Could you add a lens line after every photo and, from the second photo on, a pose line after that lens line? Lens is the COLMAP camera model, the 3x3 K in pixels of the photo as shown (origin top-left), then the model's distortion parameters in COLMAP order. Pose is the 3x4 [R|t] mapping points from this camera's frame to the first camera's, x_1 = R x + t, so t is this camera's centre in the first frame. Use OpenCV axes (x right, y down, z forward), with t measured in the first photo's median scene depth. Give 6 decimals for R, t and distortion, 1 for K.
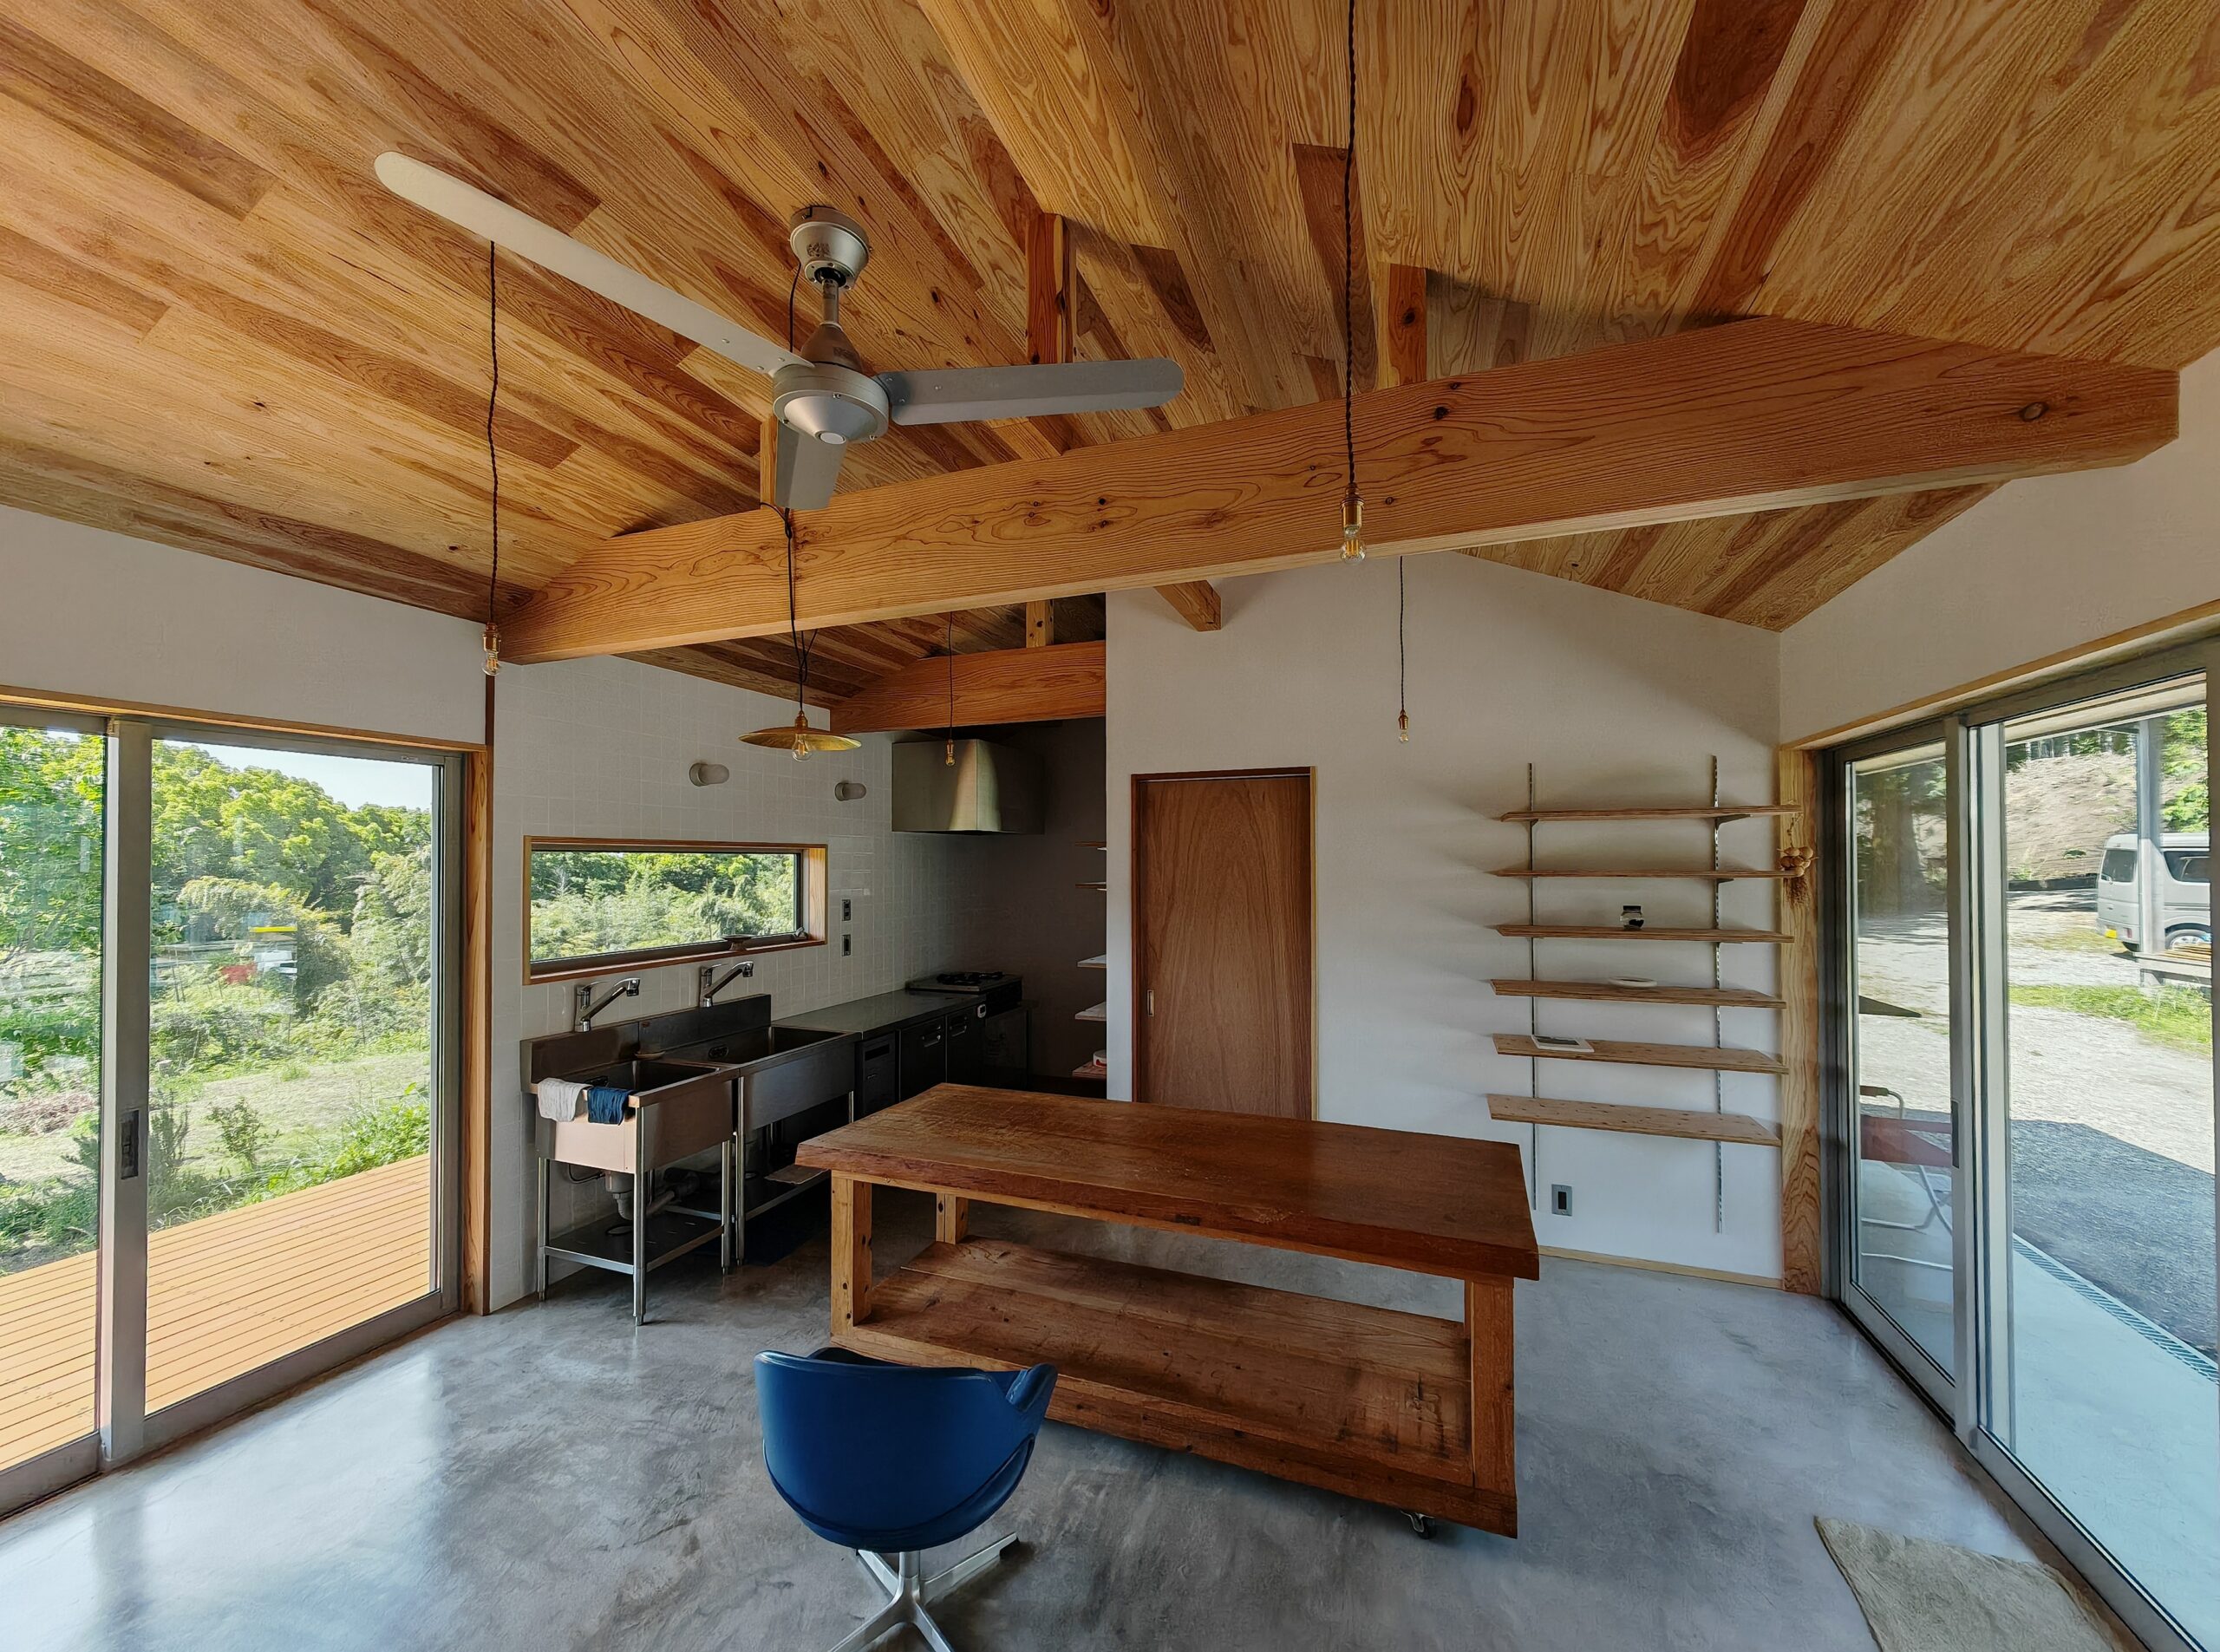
lens RADIAL K [[848.9, 0, 1104.4], [0, 848.9, 849.0], [0, 0, 1]] dist [0.003519, -0.000215]
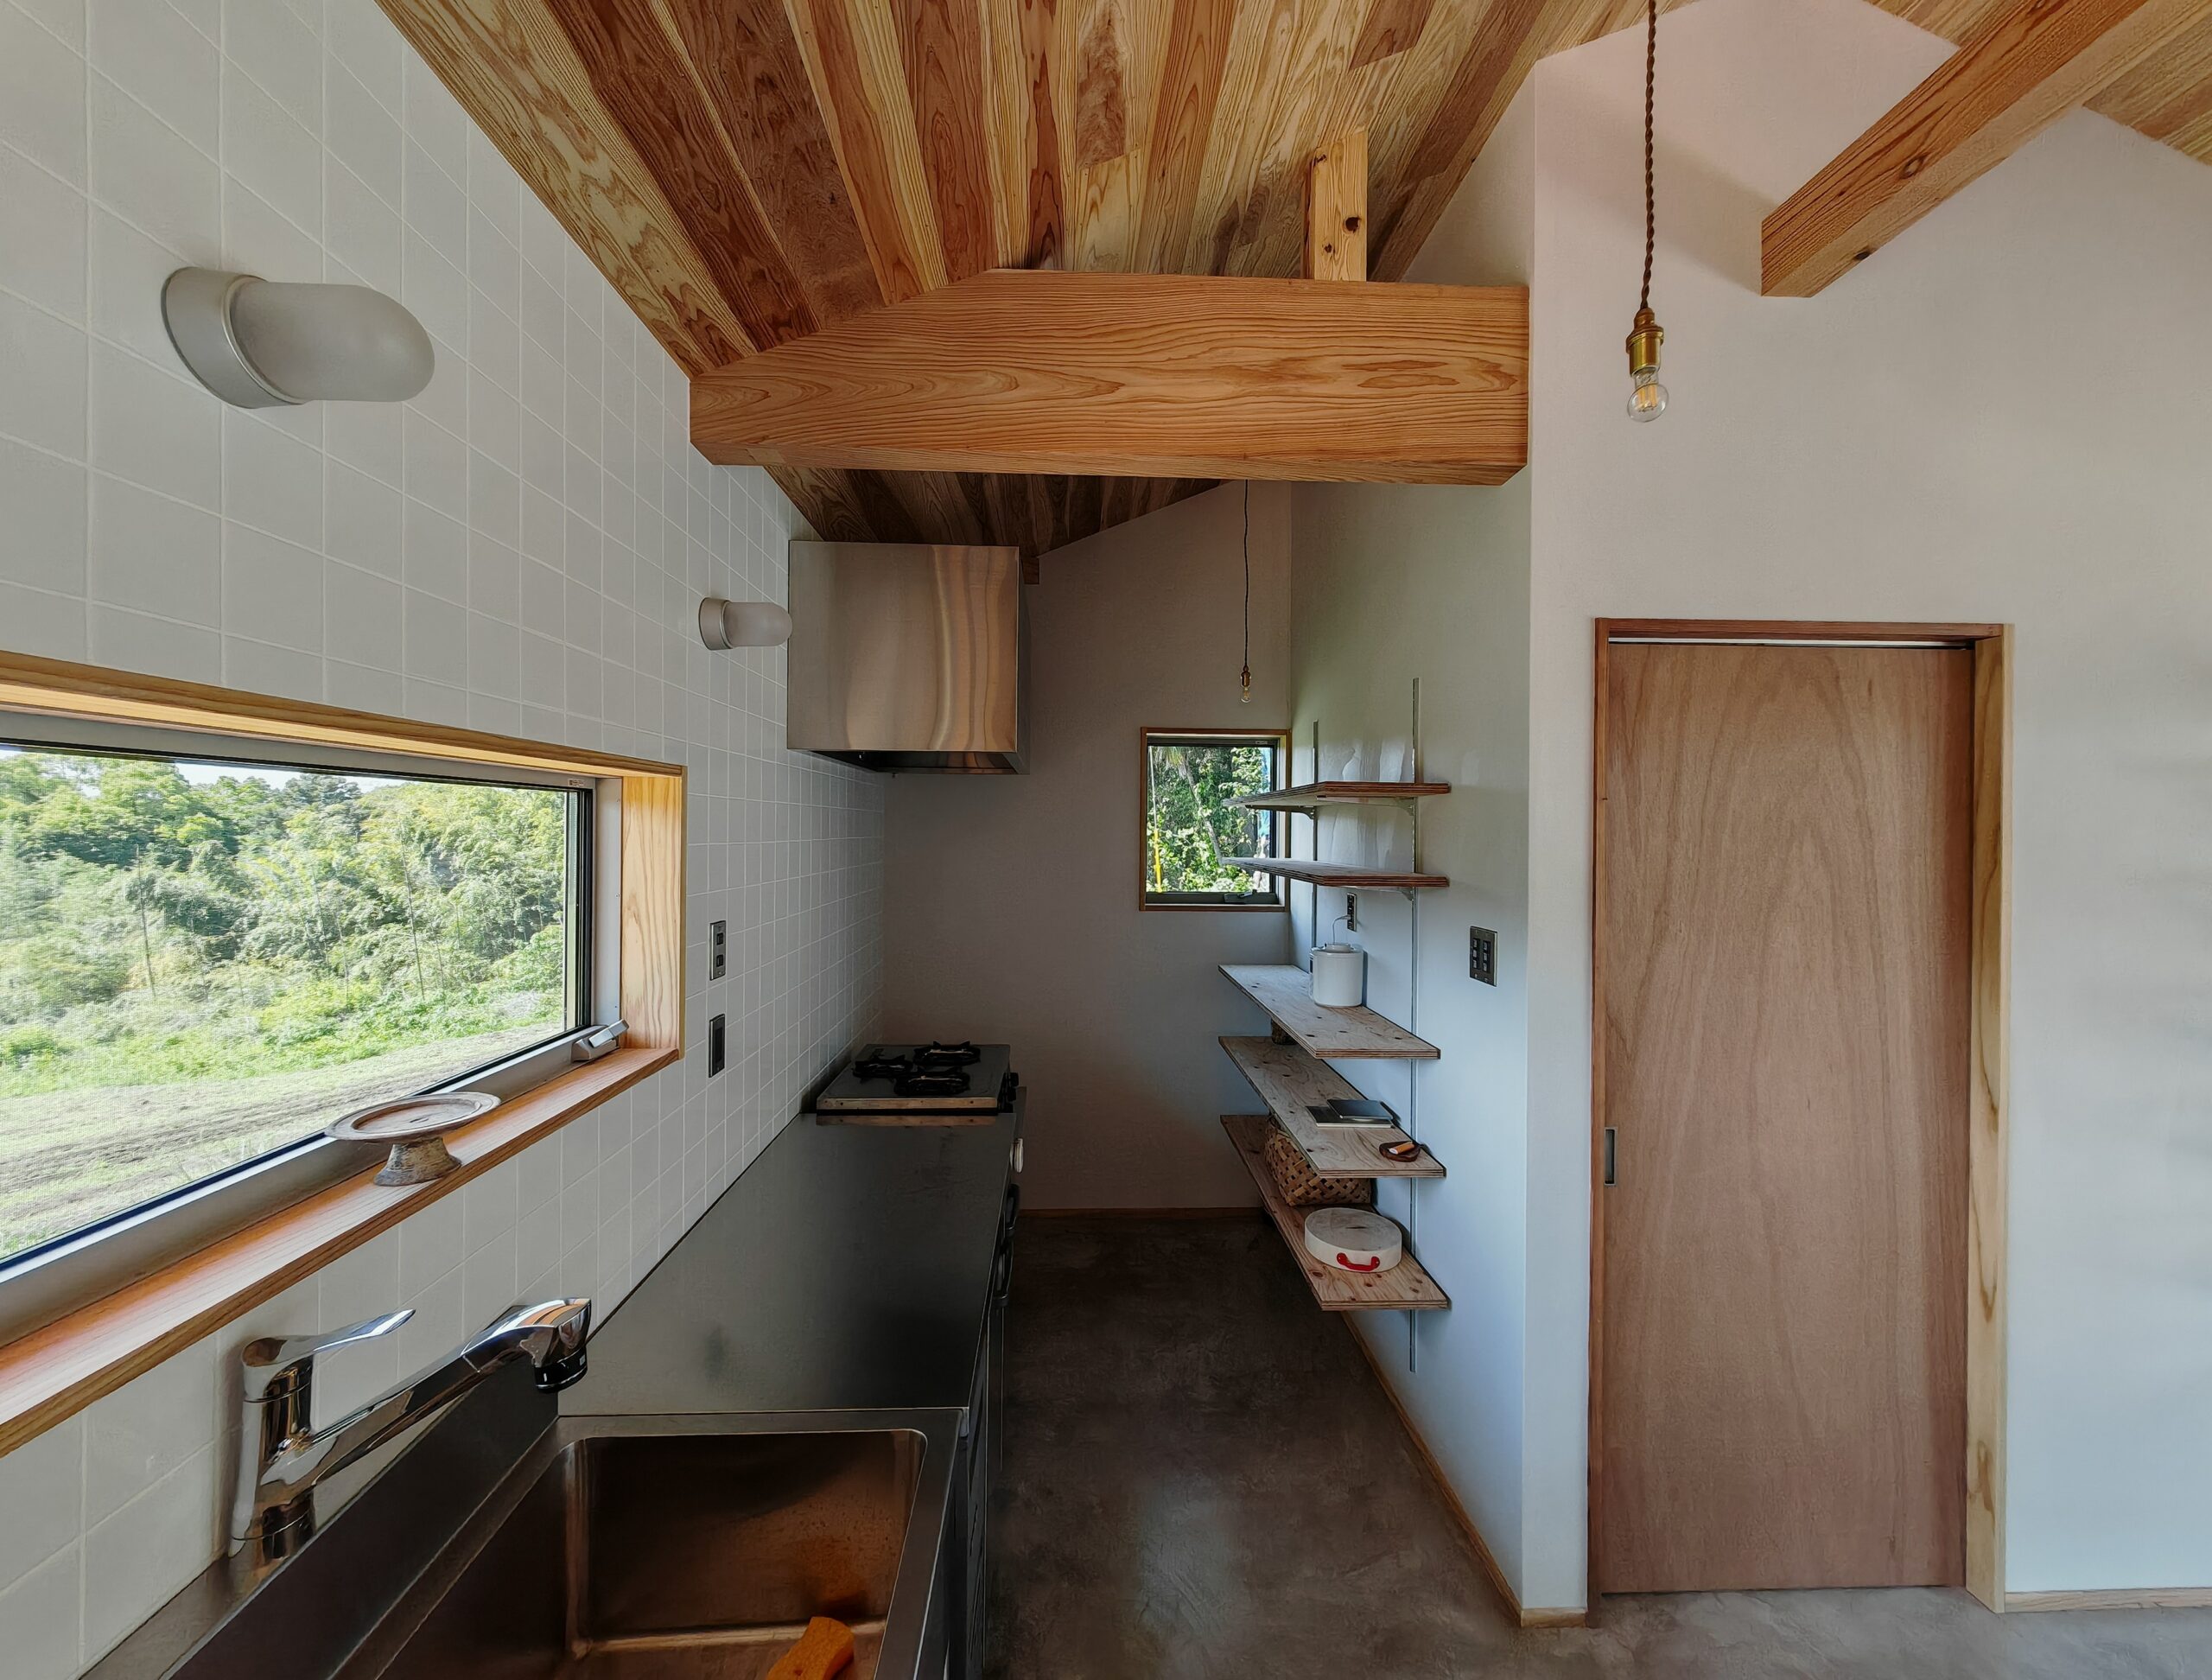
lens RADIAL K [[852.7, 0, 1103.4], [0, 852.7, 829.6], [0, 0, 1]] dist [0.001365, 0.000387]
pose [[0.917006, 0.007744, 0.398799, -0.301939], [-0.014650, 0.999791, 0.014272, 0.011471], [-0.398605, -0.018930, 0.916927, 0.603033]]
